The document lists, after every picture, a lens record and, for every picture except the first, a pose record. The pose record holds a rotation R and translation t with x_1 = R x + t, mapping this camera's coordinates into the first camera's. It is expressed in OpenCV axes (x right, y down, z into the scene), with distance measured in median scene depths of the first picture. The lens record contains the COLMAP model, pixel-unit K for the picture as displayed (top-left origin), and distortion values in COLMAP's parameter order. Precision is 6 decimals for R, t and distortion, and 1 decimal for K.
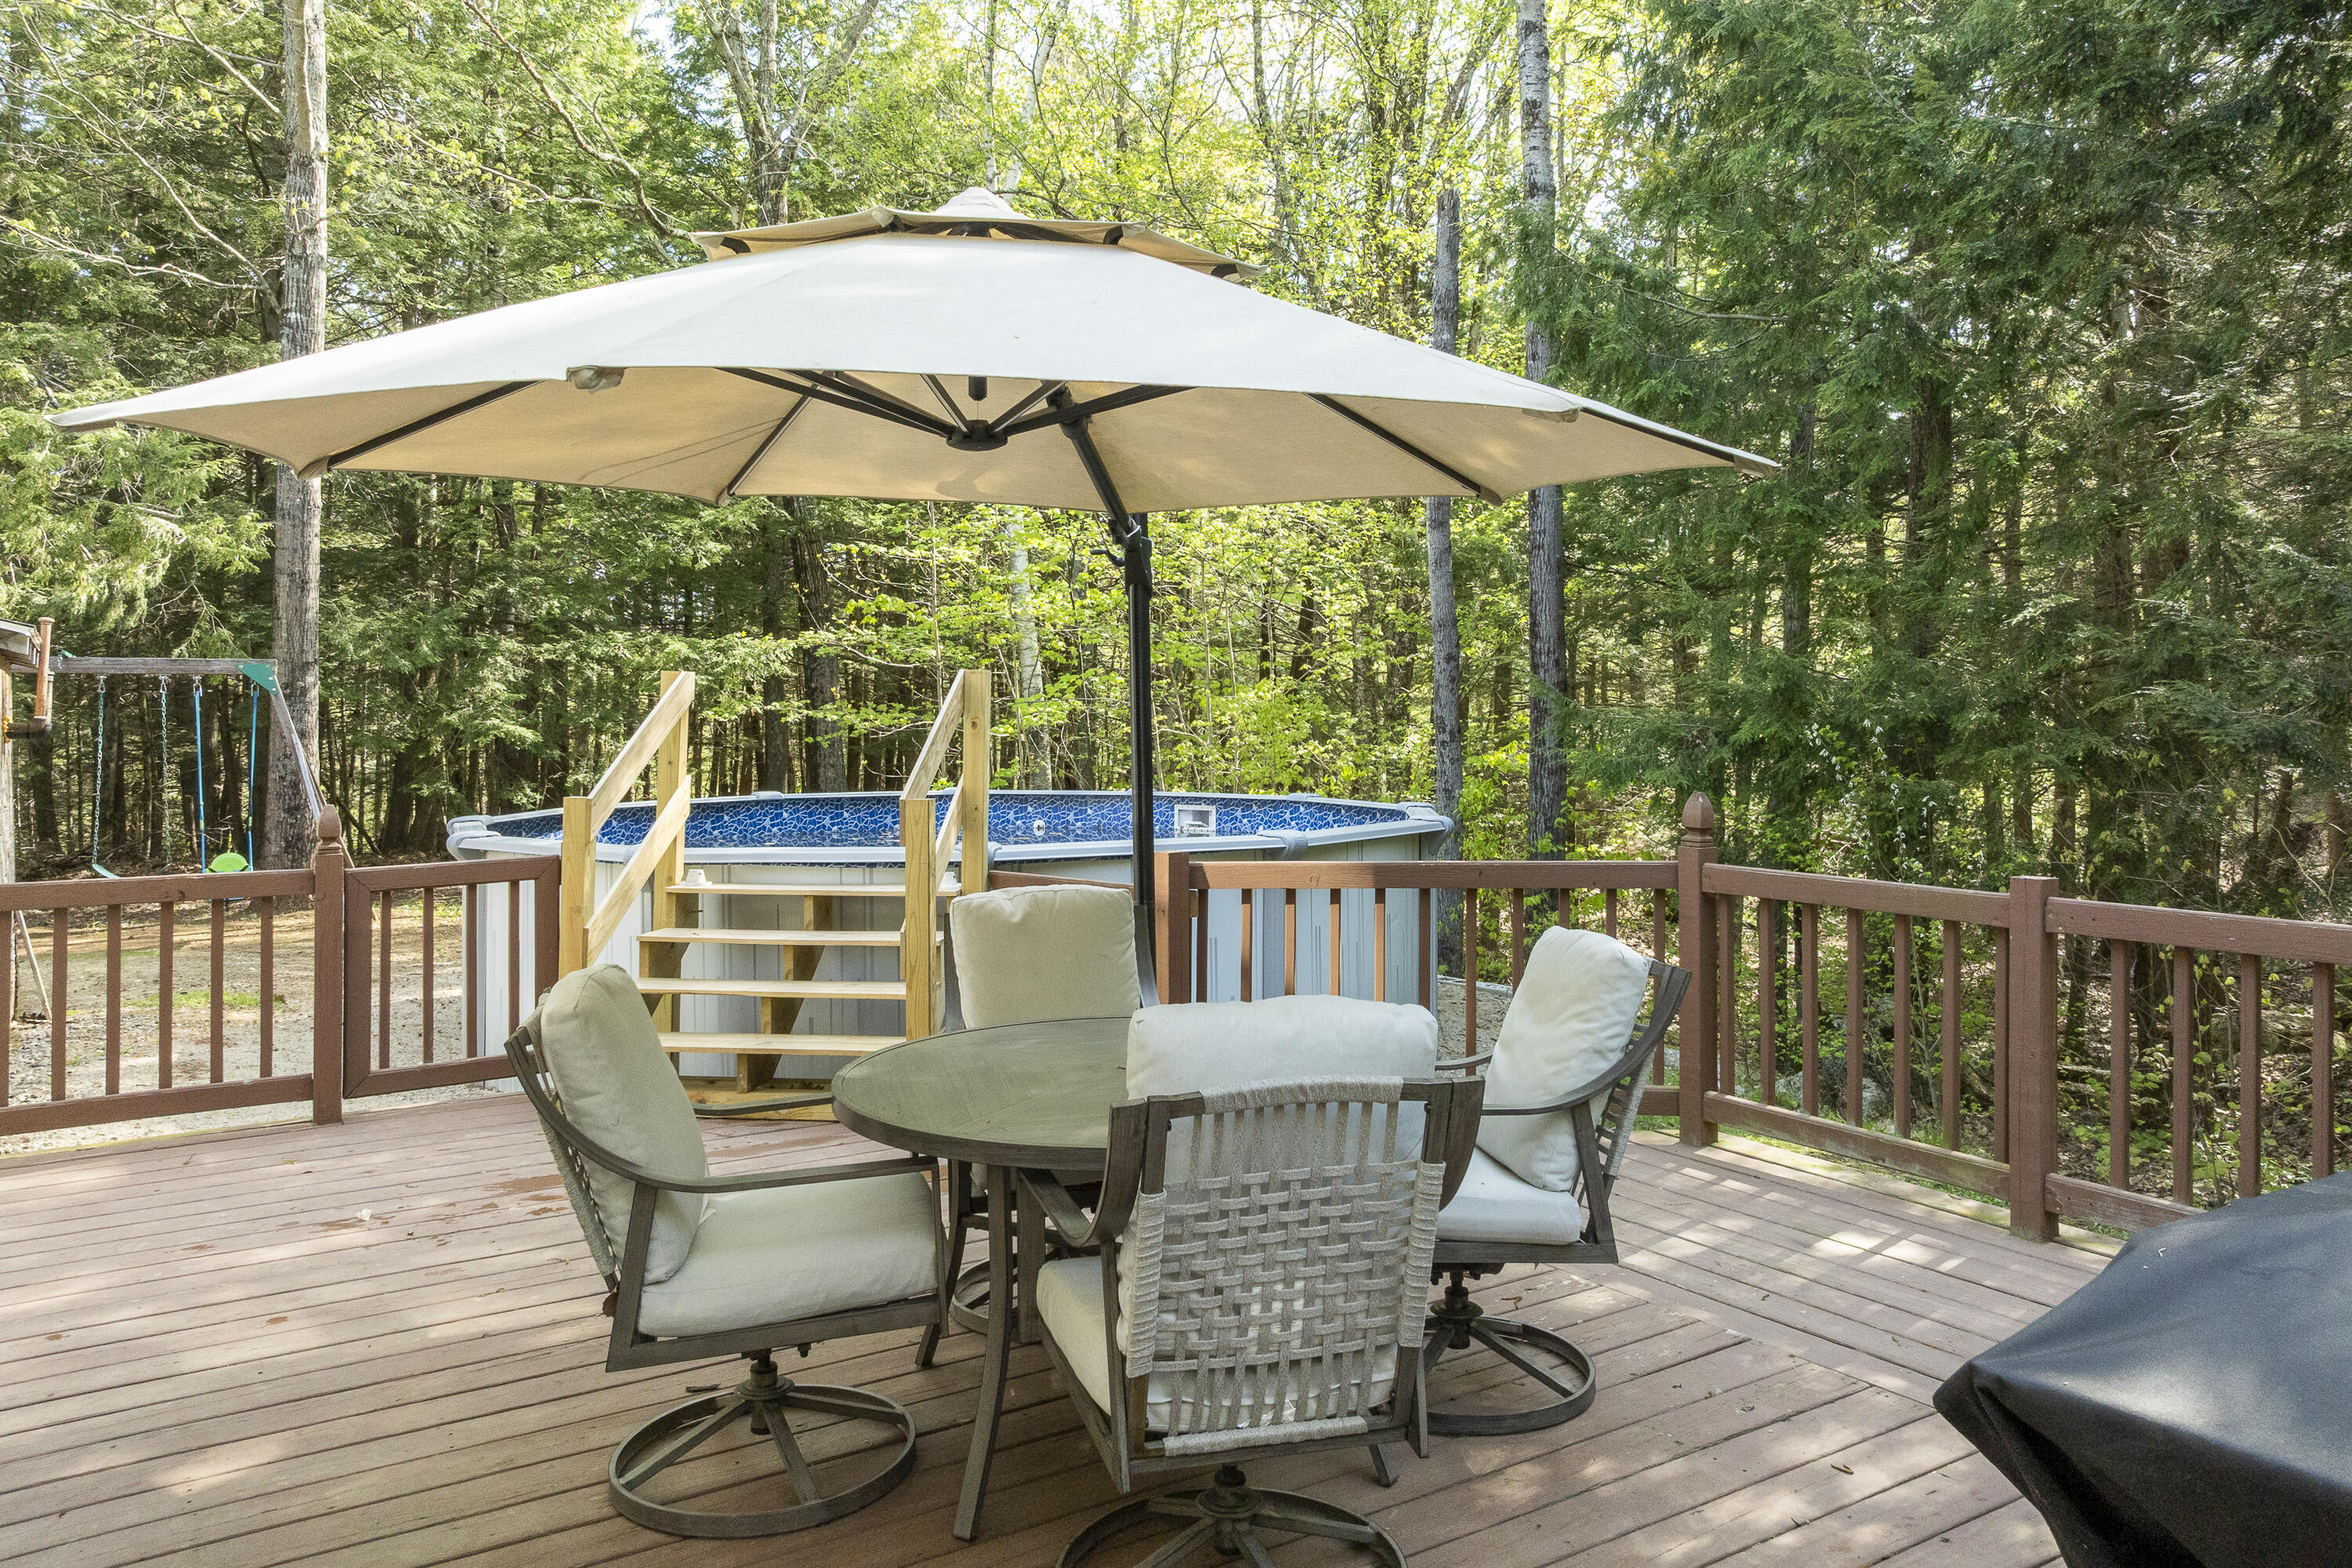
lens RADIAL K [[1666.8, 0, 1181.1], [0, 1666.8, 698.3], [0, 0, 1]] dist [0.000795, -0.009649]
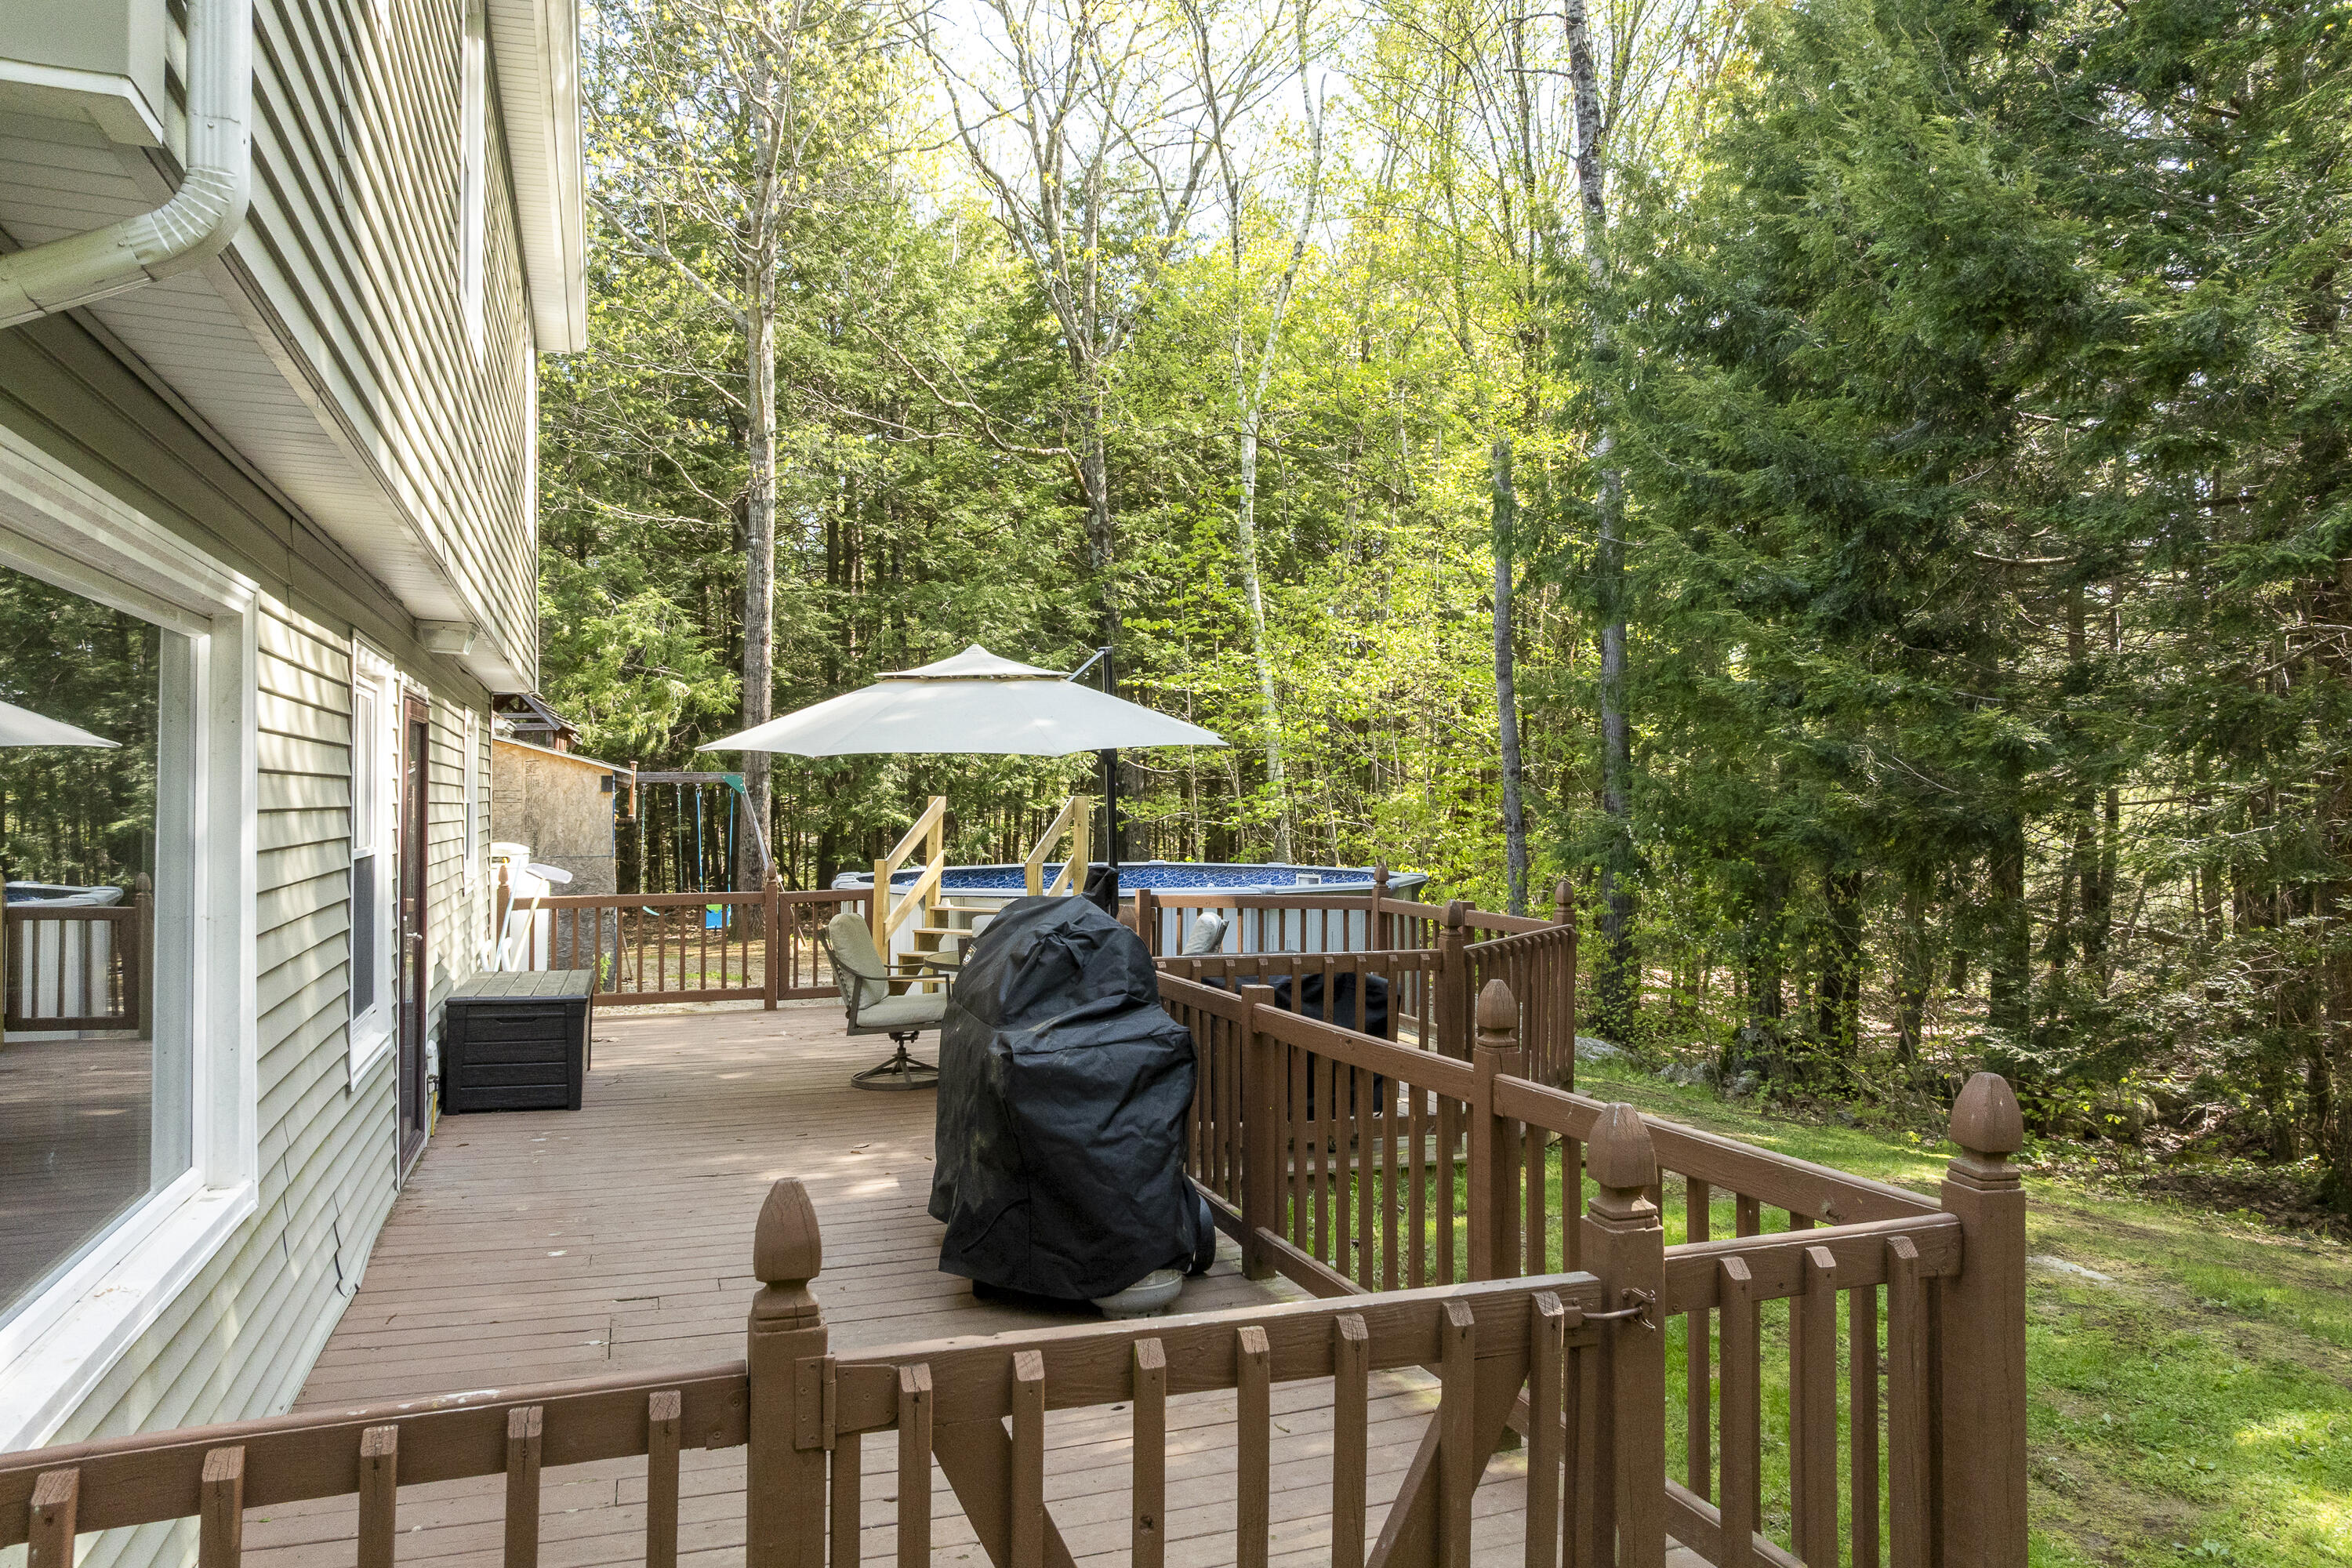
lens RADIAL K [[1666.8, 0, 1178.5], [0, 1666.8, 785.3], [0, 0, 1]] dist [0.000795, -0.009649]
pose [[0.971385, 0.002031, -0.237503, 0.209347], [-0.001202, 0.999993, 0.003636, -0.017387], [0.237508, -0.003247, 0.971380, -0.395913]]
